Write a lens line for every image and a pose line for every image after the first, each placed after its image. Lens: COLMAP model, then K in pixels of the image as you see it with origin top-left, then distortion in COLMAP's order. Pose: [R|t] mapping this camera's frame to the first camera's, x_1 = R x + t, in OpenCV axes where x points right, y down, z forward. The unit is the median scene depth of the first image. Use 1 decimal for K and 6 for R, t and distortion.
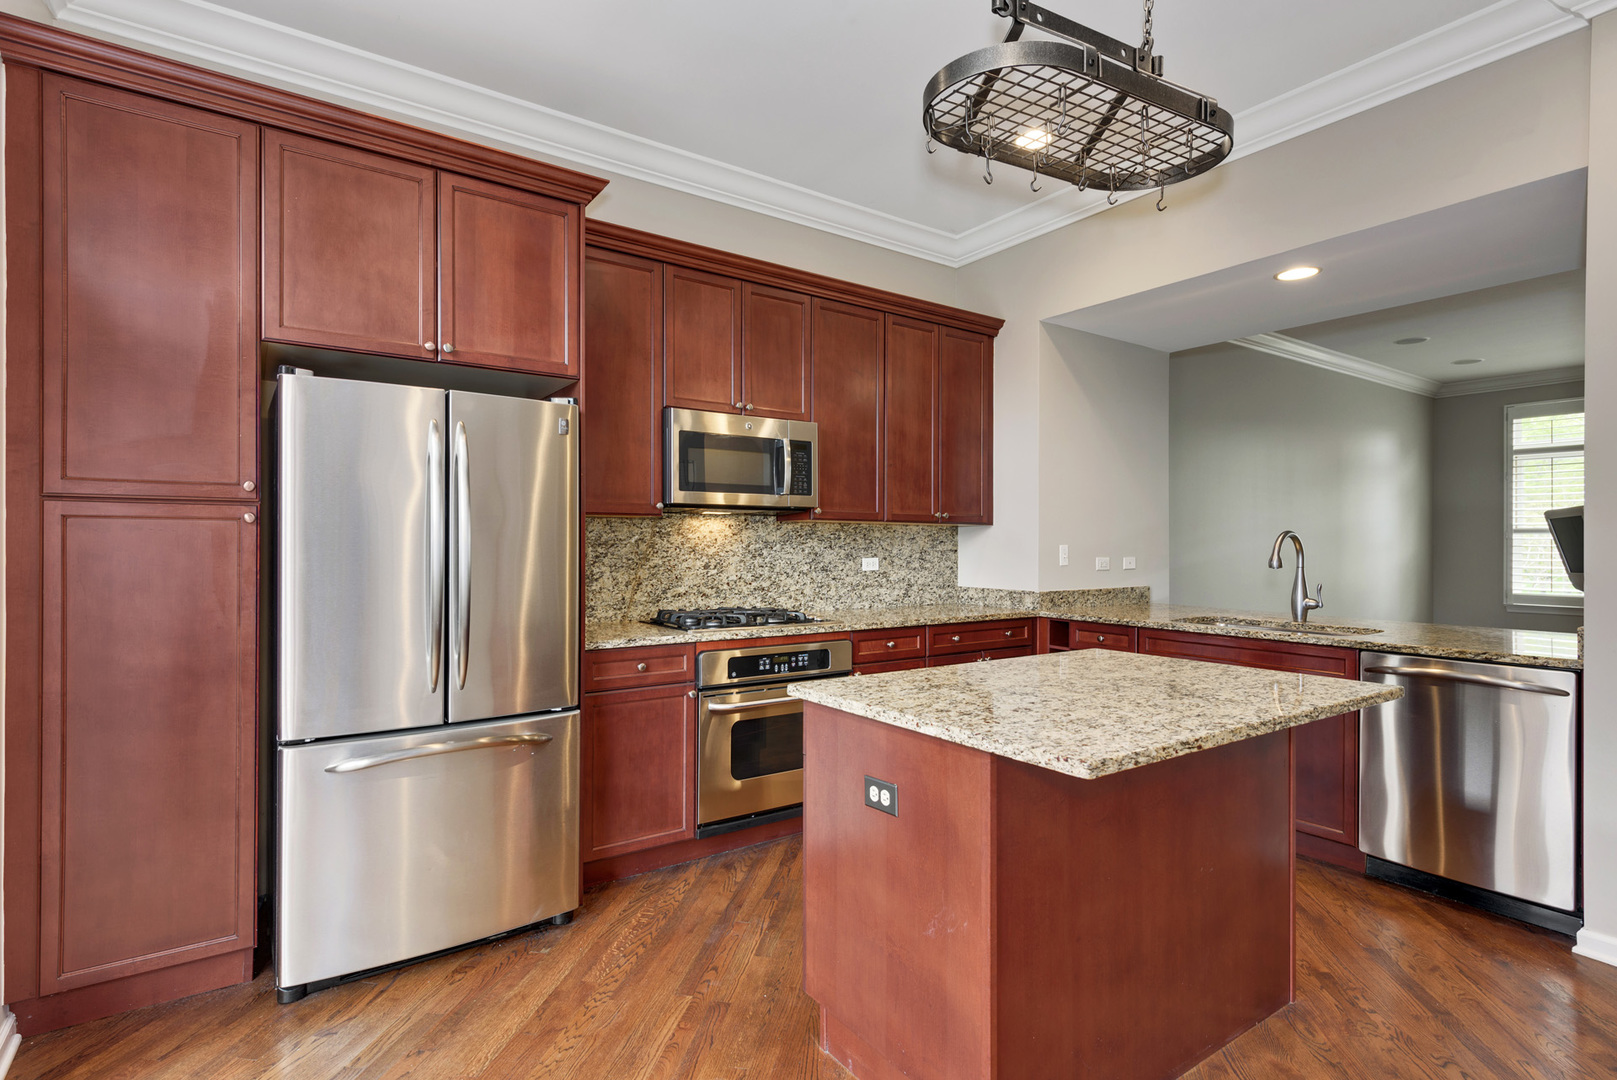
lens RADIAL K [[790.7, 0, 800.0], [0, 790.7, 545.7], [0, 0, 1]] dist [0.023862, 0.000155]
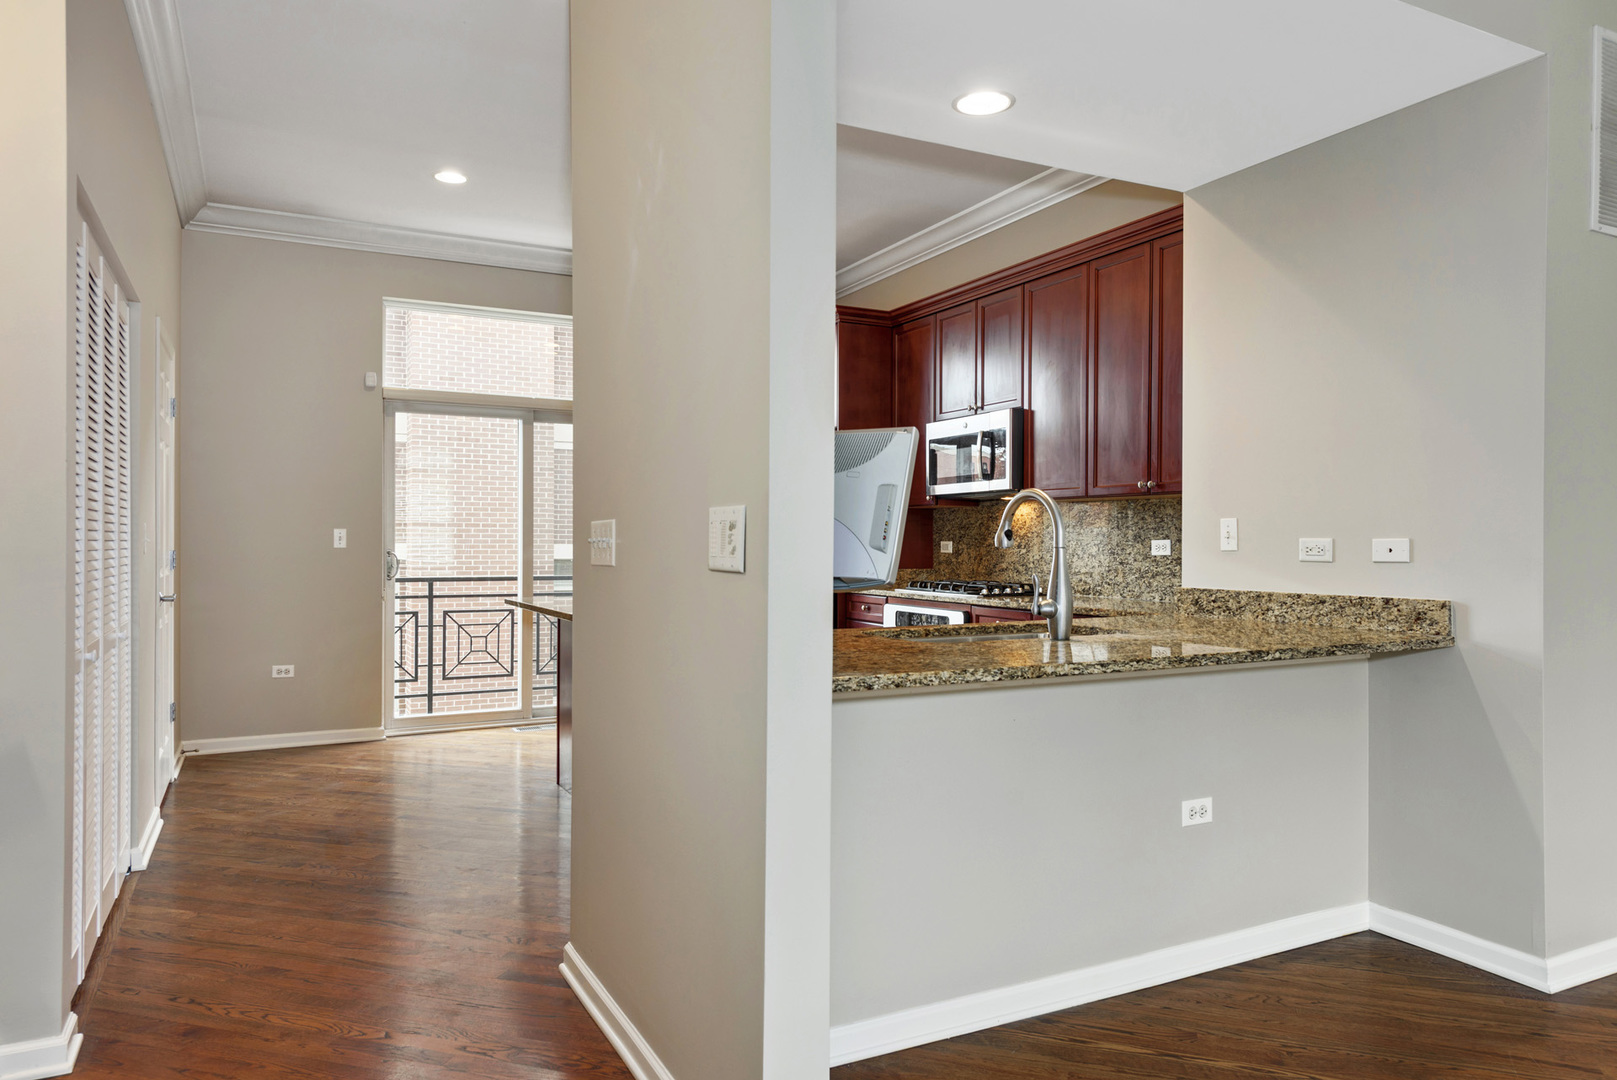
lens RADIAL K [[1058.2, 0, 808.5], [0, 1058.2, 540.0], [0, 0, 1]] dist [0.026296, -0.001617]
pose [[-0.132931, -0.005552, -0.991110, 1.341641], [-0.006280, 0.999969, -0.004760, 0.025211], [0.991105, 0.005591, -0.132962, 0.860057]]
